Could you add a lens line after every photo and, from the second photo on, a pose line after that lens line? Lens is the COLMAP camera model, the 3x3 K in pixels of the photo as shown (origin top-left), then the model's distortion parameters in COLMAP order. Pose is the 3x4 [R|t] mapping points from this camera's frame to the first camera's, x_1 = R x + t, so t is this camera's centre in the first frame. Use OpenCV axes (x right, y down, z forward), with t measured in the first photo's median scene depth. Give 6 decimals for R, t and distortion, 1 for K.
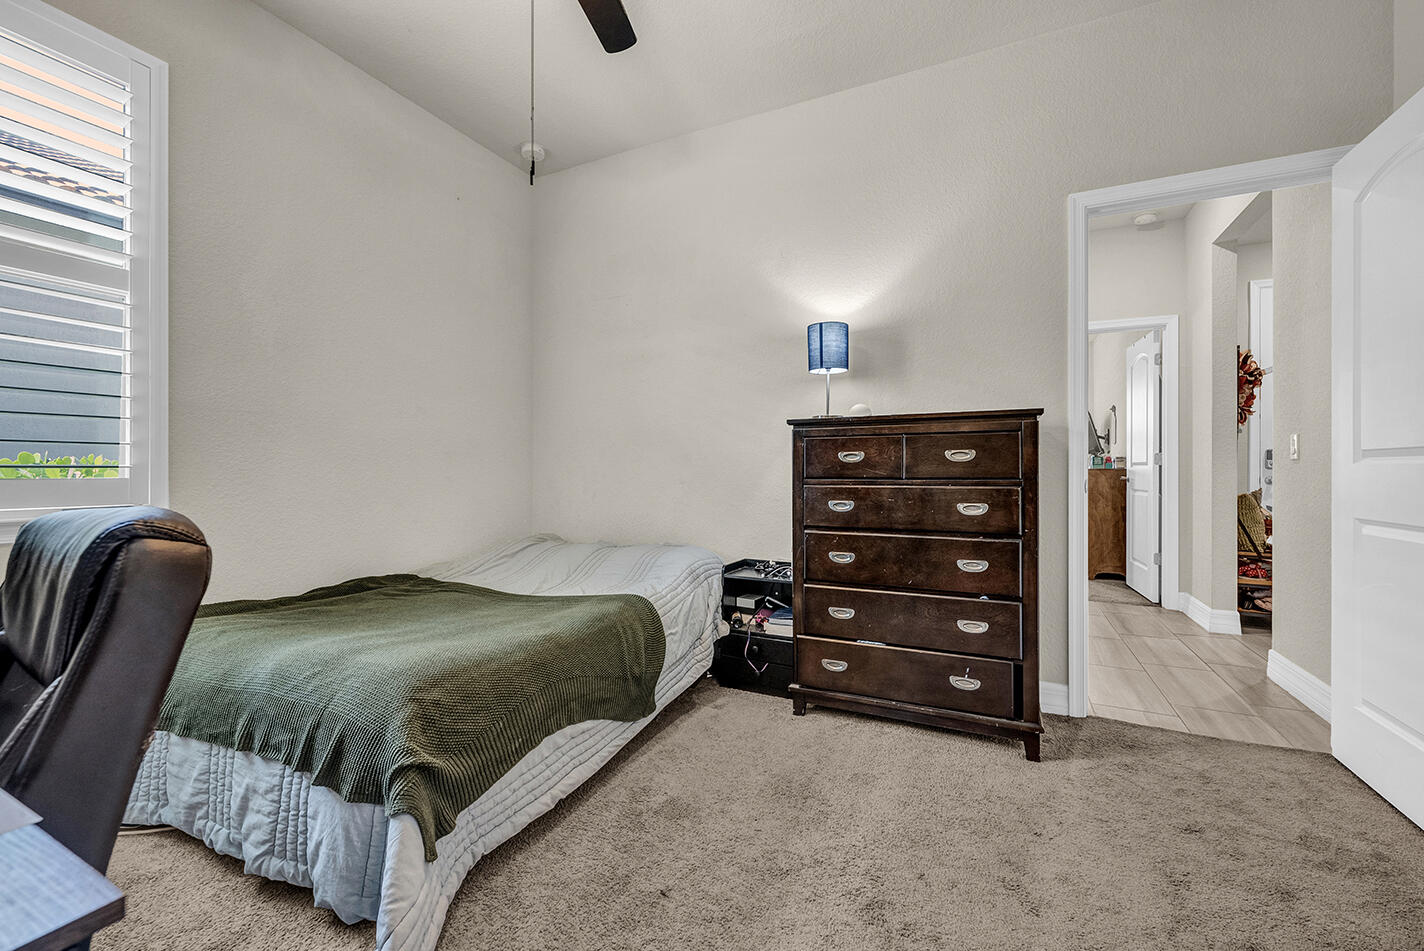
lens RADIAL K [[580.7, 0, 704.0], [0, 580.7, 473.7], [0, 0, 1]] dist [-0.004677, -0.001319]
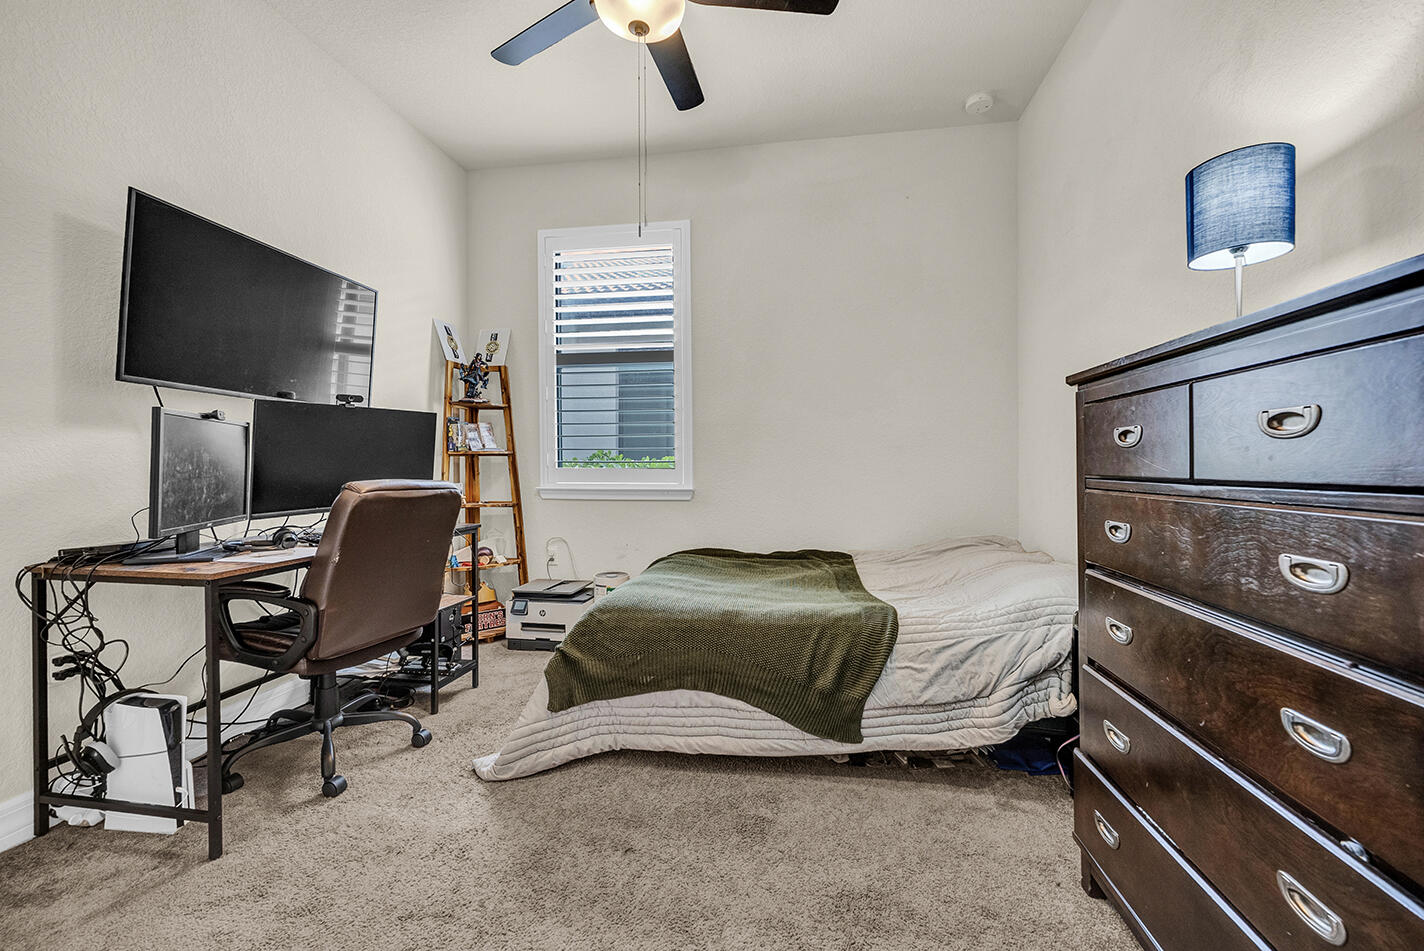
lens RADIAL K [[580.7, 0, 709.2], [0, 580.7, 464.8], [0, 0, 1]] dist [-0.004677, -0.001319]
pose [[0.299793, 0.002336, -0.954001, 0.714898], [-0.003041, 0.999994, 0.001493, -0.004386], [0.953999, 0.002454, 0.299799, 0.569807]]
